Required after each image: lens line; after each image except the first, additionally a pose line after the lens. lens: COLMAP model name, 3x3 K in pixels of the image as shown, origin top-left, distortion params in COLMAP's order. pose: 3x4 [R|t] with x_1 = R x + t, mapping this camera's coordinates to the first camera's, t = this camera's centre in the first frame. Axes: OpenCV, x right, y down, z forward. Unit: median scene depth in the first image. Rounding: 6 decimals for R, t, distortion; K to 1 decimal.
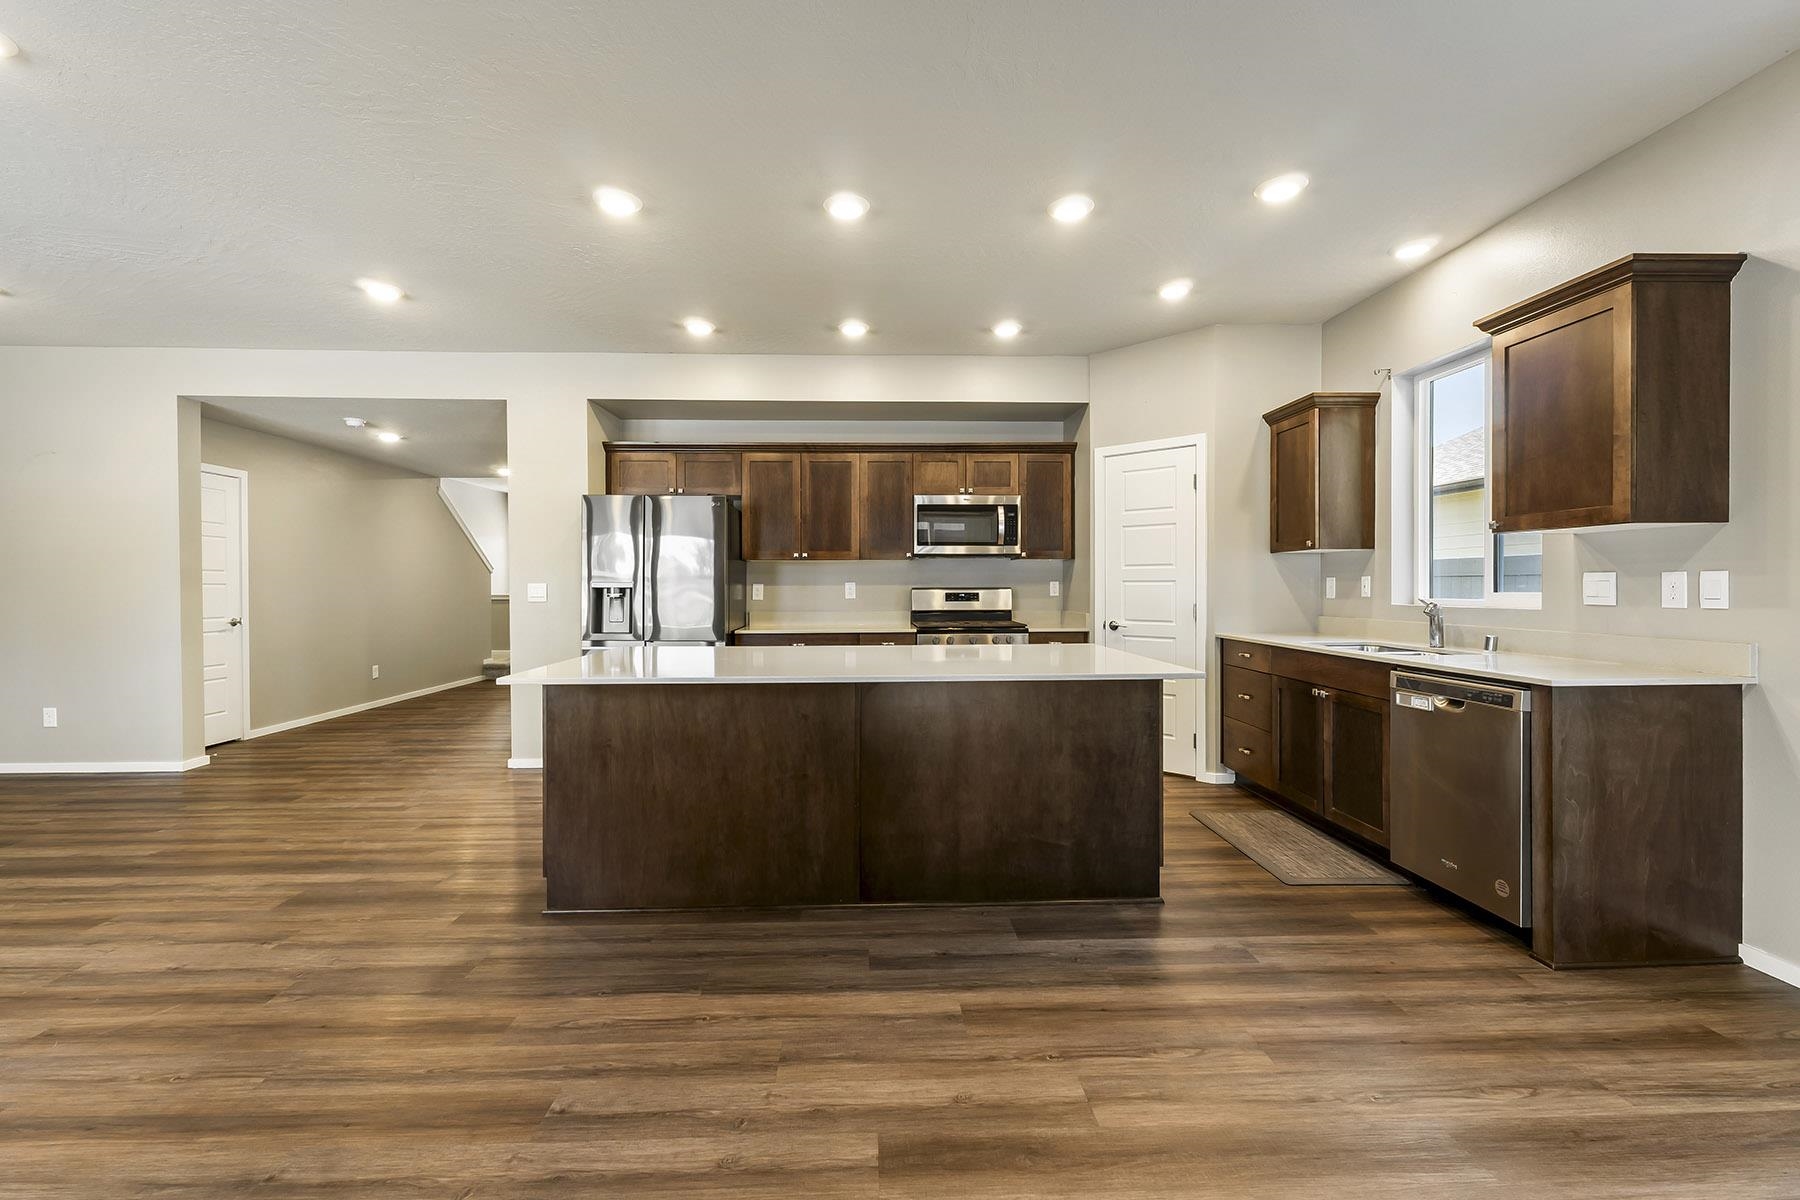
lens RADIAL K [[760.9, 0, 891.2], [0, 760.9, 593.7], [0, 0, 1]] dist [0.007591, -0.000010]
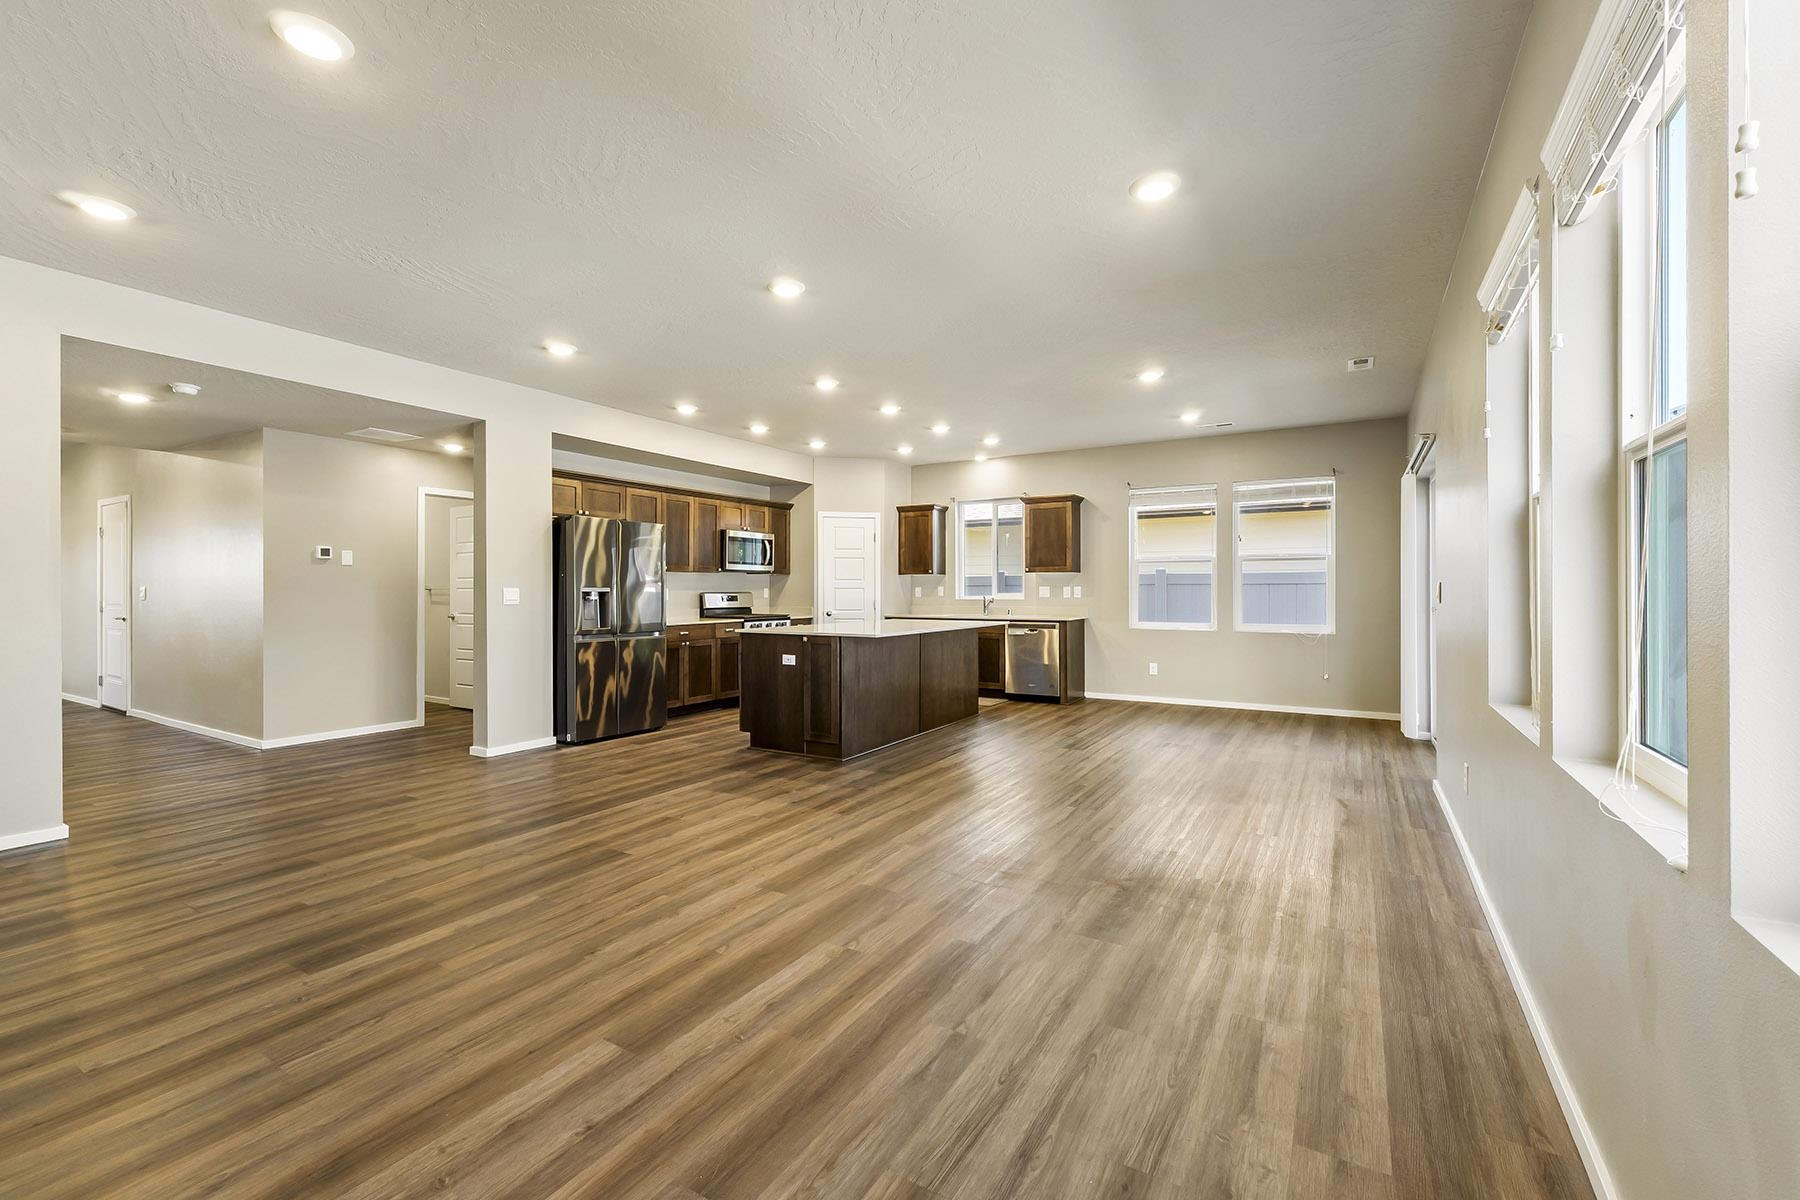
lens RADIAL K [[760.9, 0, 891.7], [0, 760.9, 592.9], [0, 0, 1]] dist [0.007591, -0.000010]
pose [[0.543418, -0.000209, 0.839462, -1.277561], [0.009590, 0.999936, -0.005958, 0.006824], [-0.839408, 0.011288, 0.543385, -0.089852]]
